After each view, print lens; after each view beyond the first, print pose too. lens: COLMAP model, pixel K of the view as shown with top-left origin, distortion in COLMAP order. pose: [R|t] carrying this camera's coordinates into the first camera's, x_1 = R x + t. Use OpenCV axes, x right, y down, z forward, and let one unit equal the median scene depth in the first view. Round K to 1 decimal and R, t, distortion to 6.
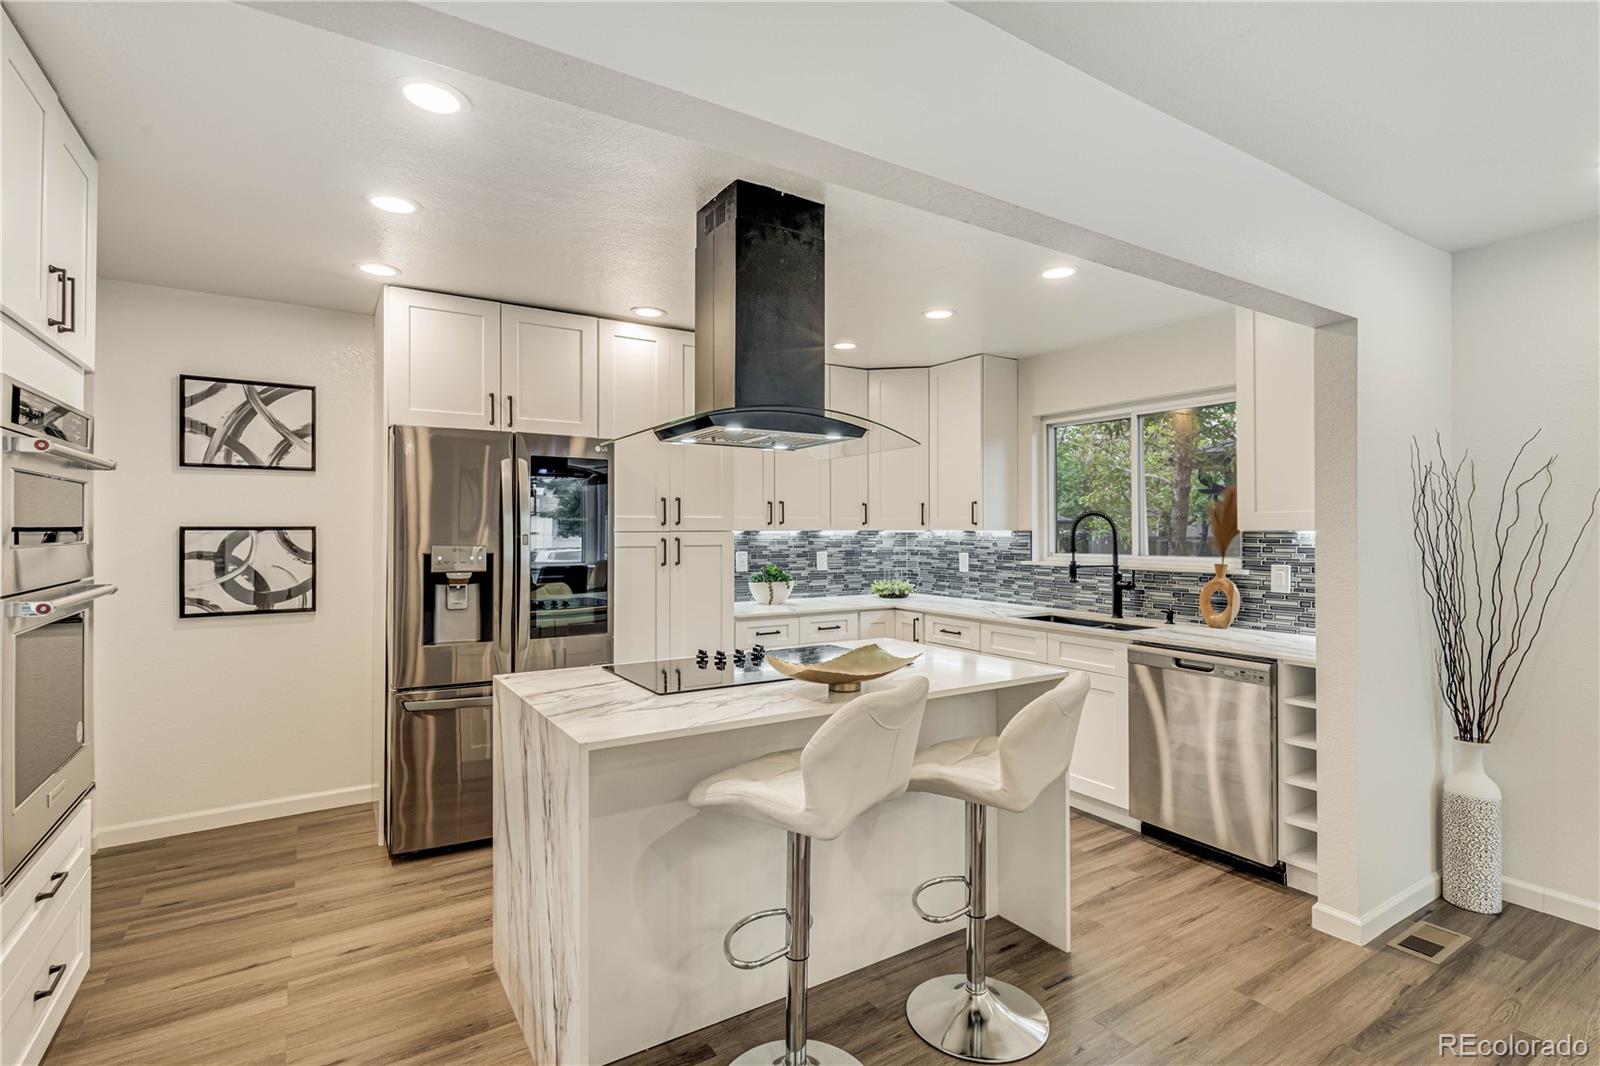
lens RADIAL K [[777.4, 0, 804.3], [0, 777.4, 522.8], [0, 0, 1]] dist [0.001775, -0.000704]
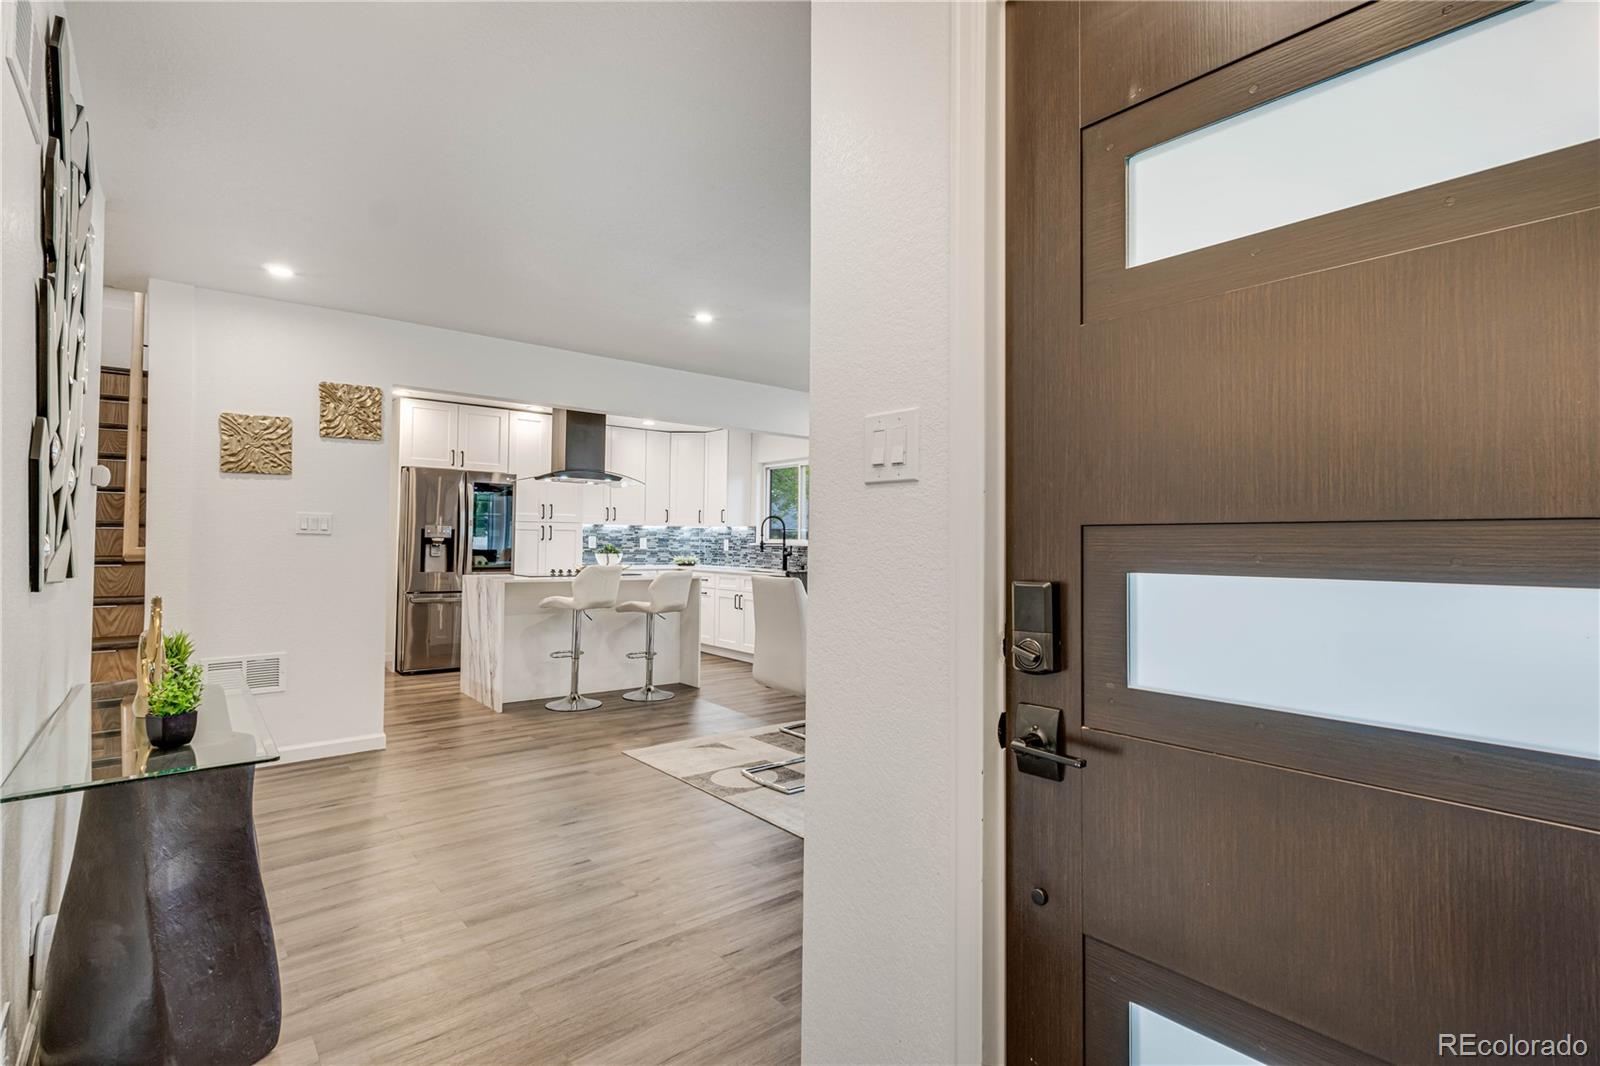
lens RADIAL K [[777.4, 0, 806.3], [0, 777.4, 532.0], [0, 0, 1]] dist [0.001775, -0.000704]
pose [[0.993368, 0.015364, 0.113943, 0.262426], [-0.015178, 0.999882, -0.002501, 0.032737], [-0.113968, 0.000755, 0.993484, -1.035976]]
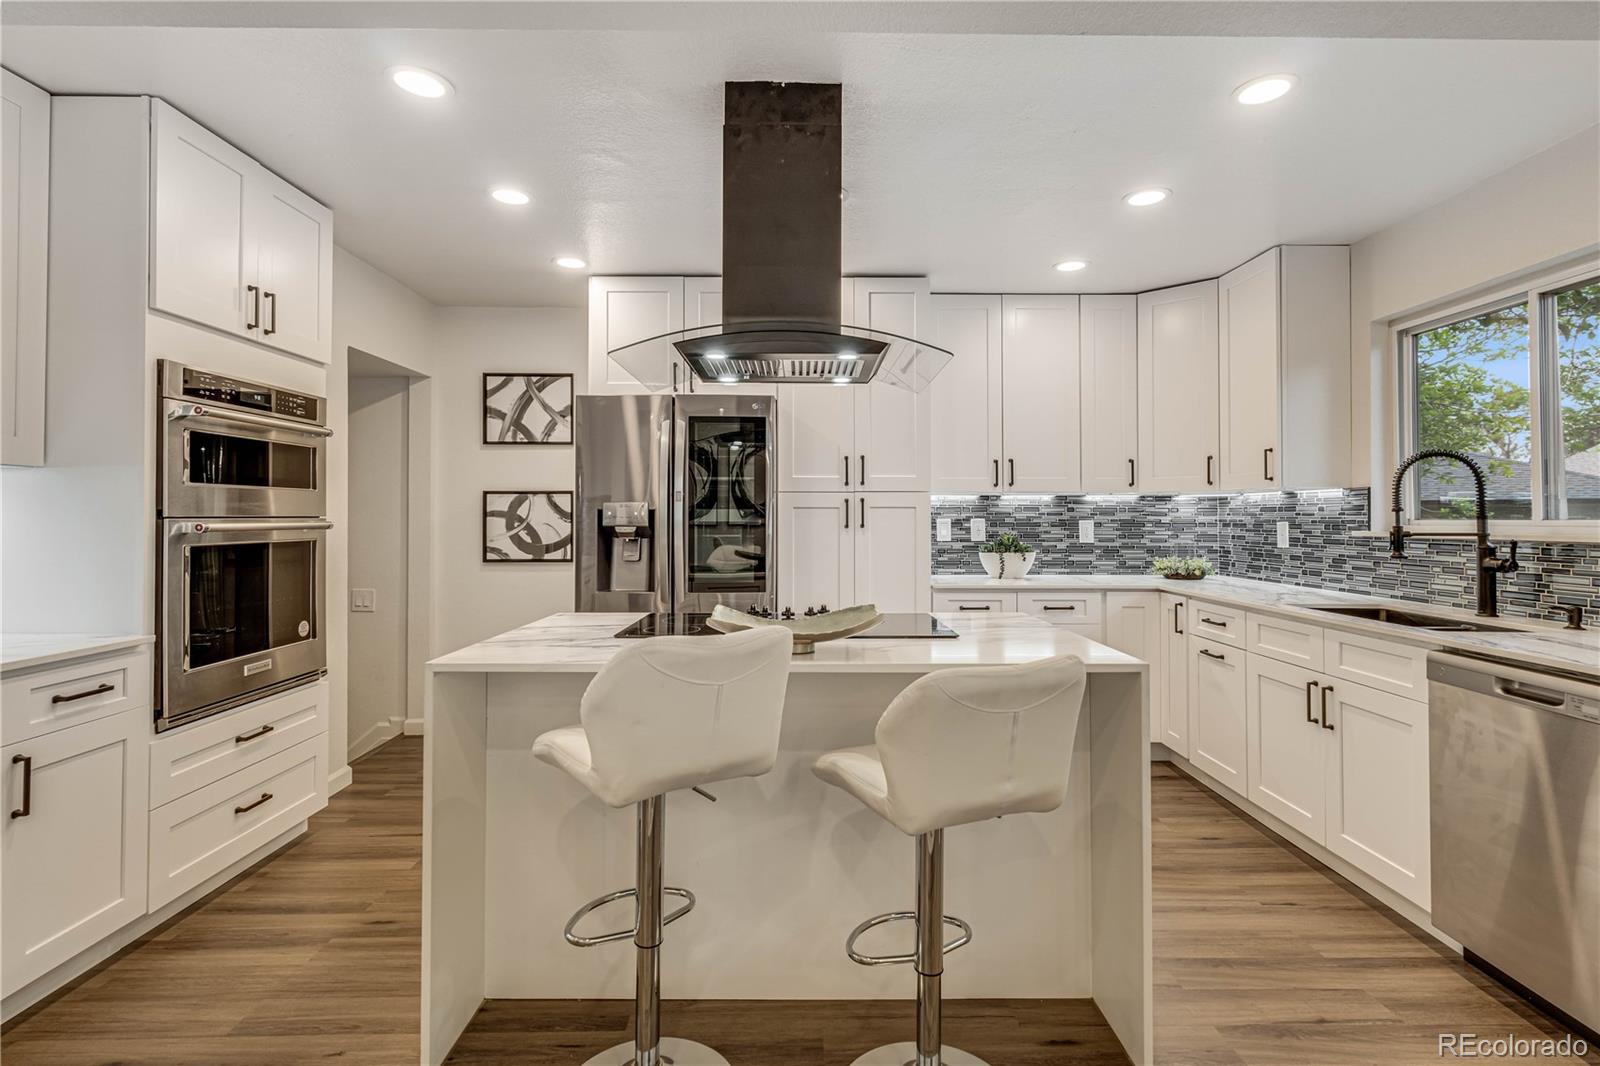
lens RADIAL K [[777.4, 0, 793.8], [0, 777.4, 509.4], [0, 0, 1]] dist [0.001775, -0.000704]
pose [[0.843063, -0.005379, -0.537788, 0.299443], [0.004062, 0.999985, -0.003634, 0.038918], [0.537800, 0.000879, 0.843072, 0.178707]]
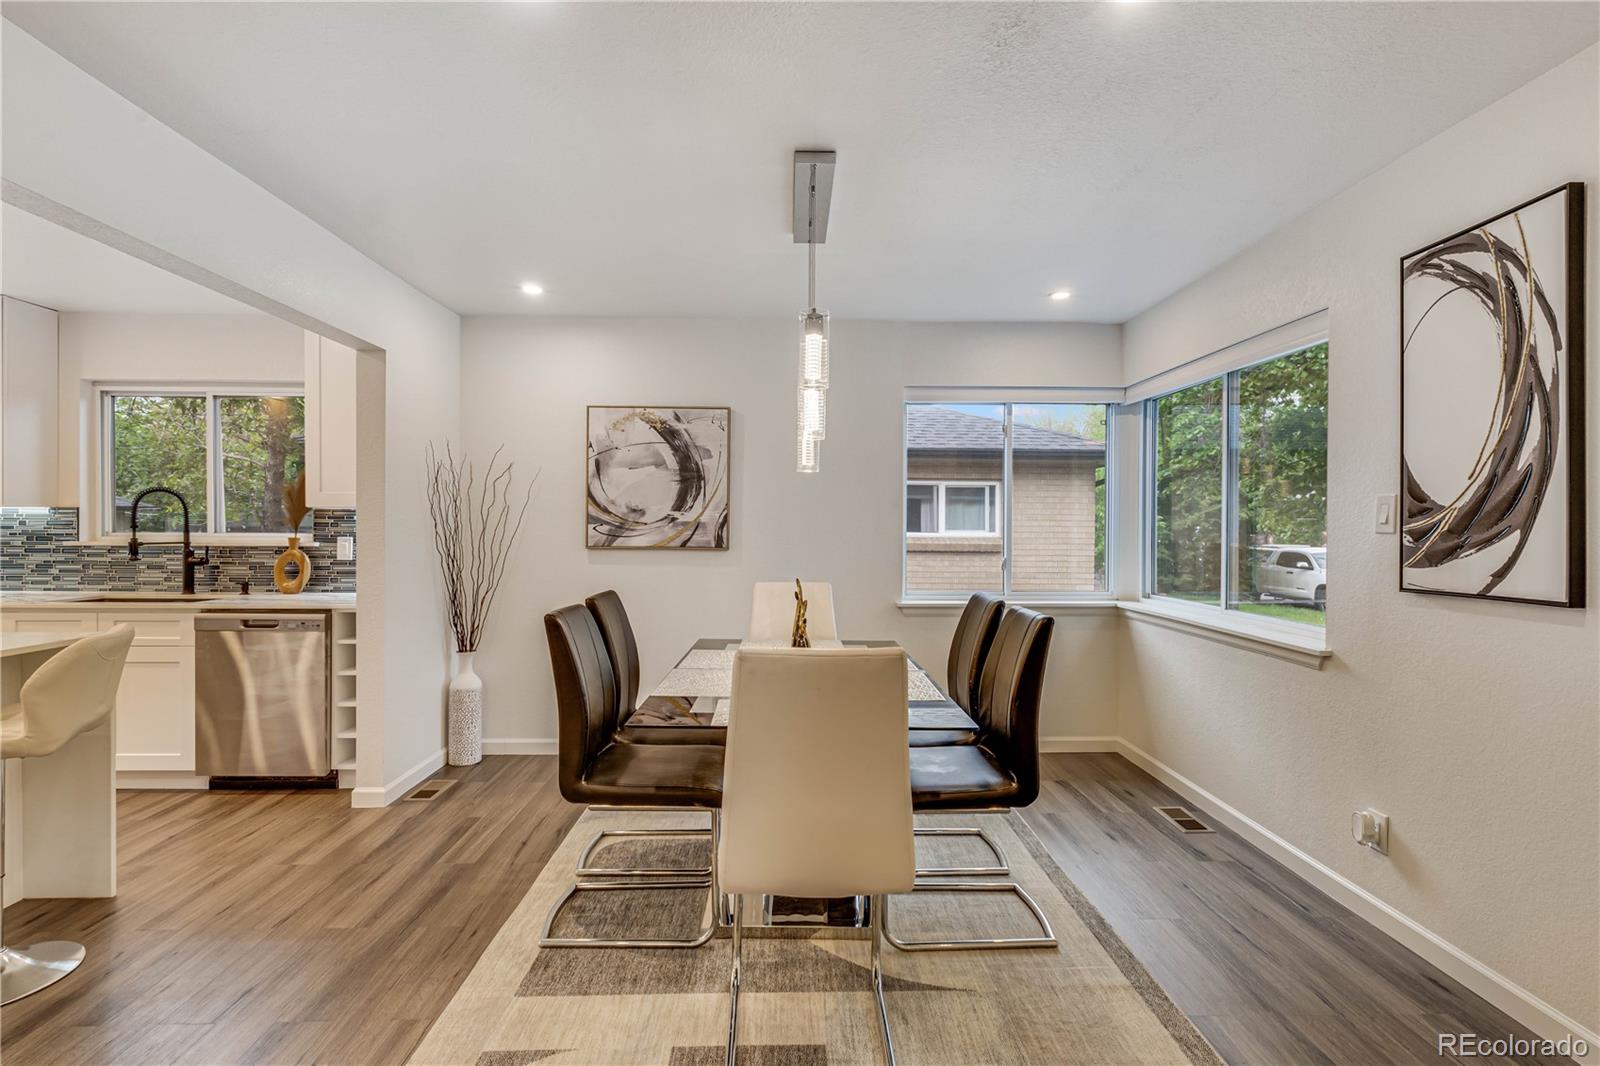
lens RADIAL K [[777.4, 0, 800.4], [0, 777.4, 531.7], [0, 0, 1]] dist [0.001775, -0.000704]
pose [[0.521579, -0.003499, 0.853196, -0.050150], [-0.014103, 0.999820, 0.012722, 0.019223], [-0.853086, -0.018668, 0.521436, -0.227681]]
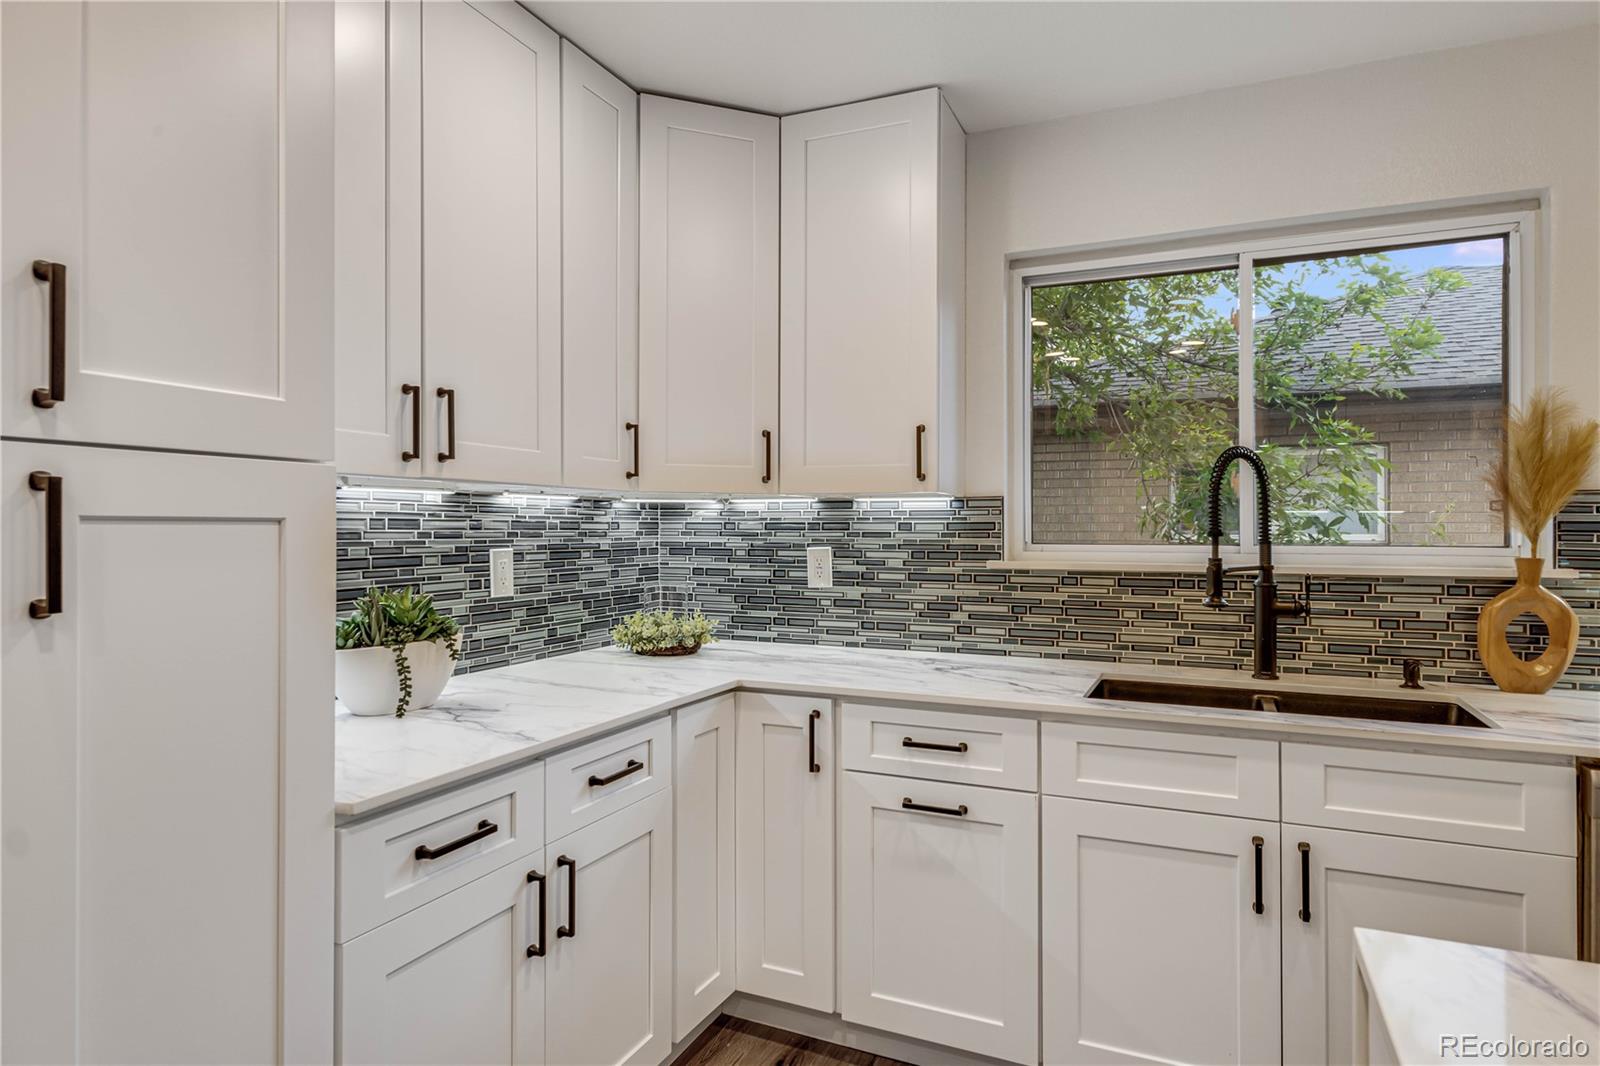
lens RADIAL K [[907.4, 0, 808.0], [0, 907.4, 523.3], [0, 0, 1]] dist [-0.007119, -0.000846]
pose [[0.832251, 0.002849, 0.554392, -0.143158], [-0.005907, 0.999976, 0.003728, 0.032094], [-0.554368, -0.006377, 0.832247, 0.784409]]
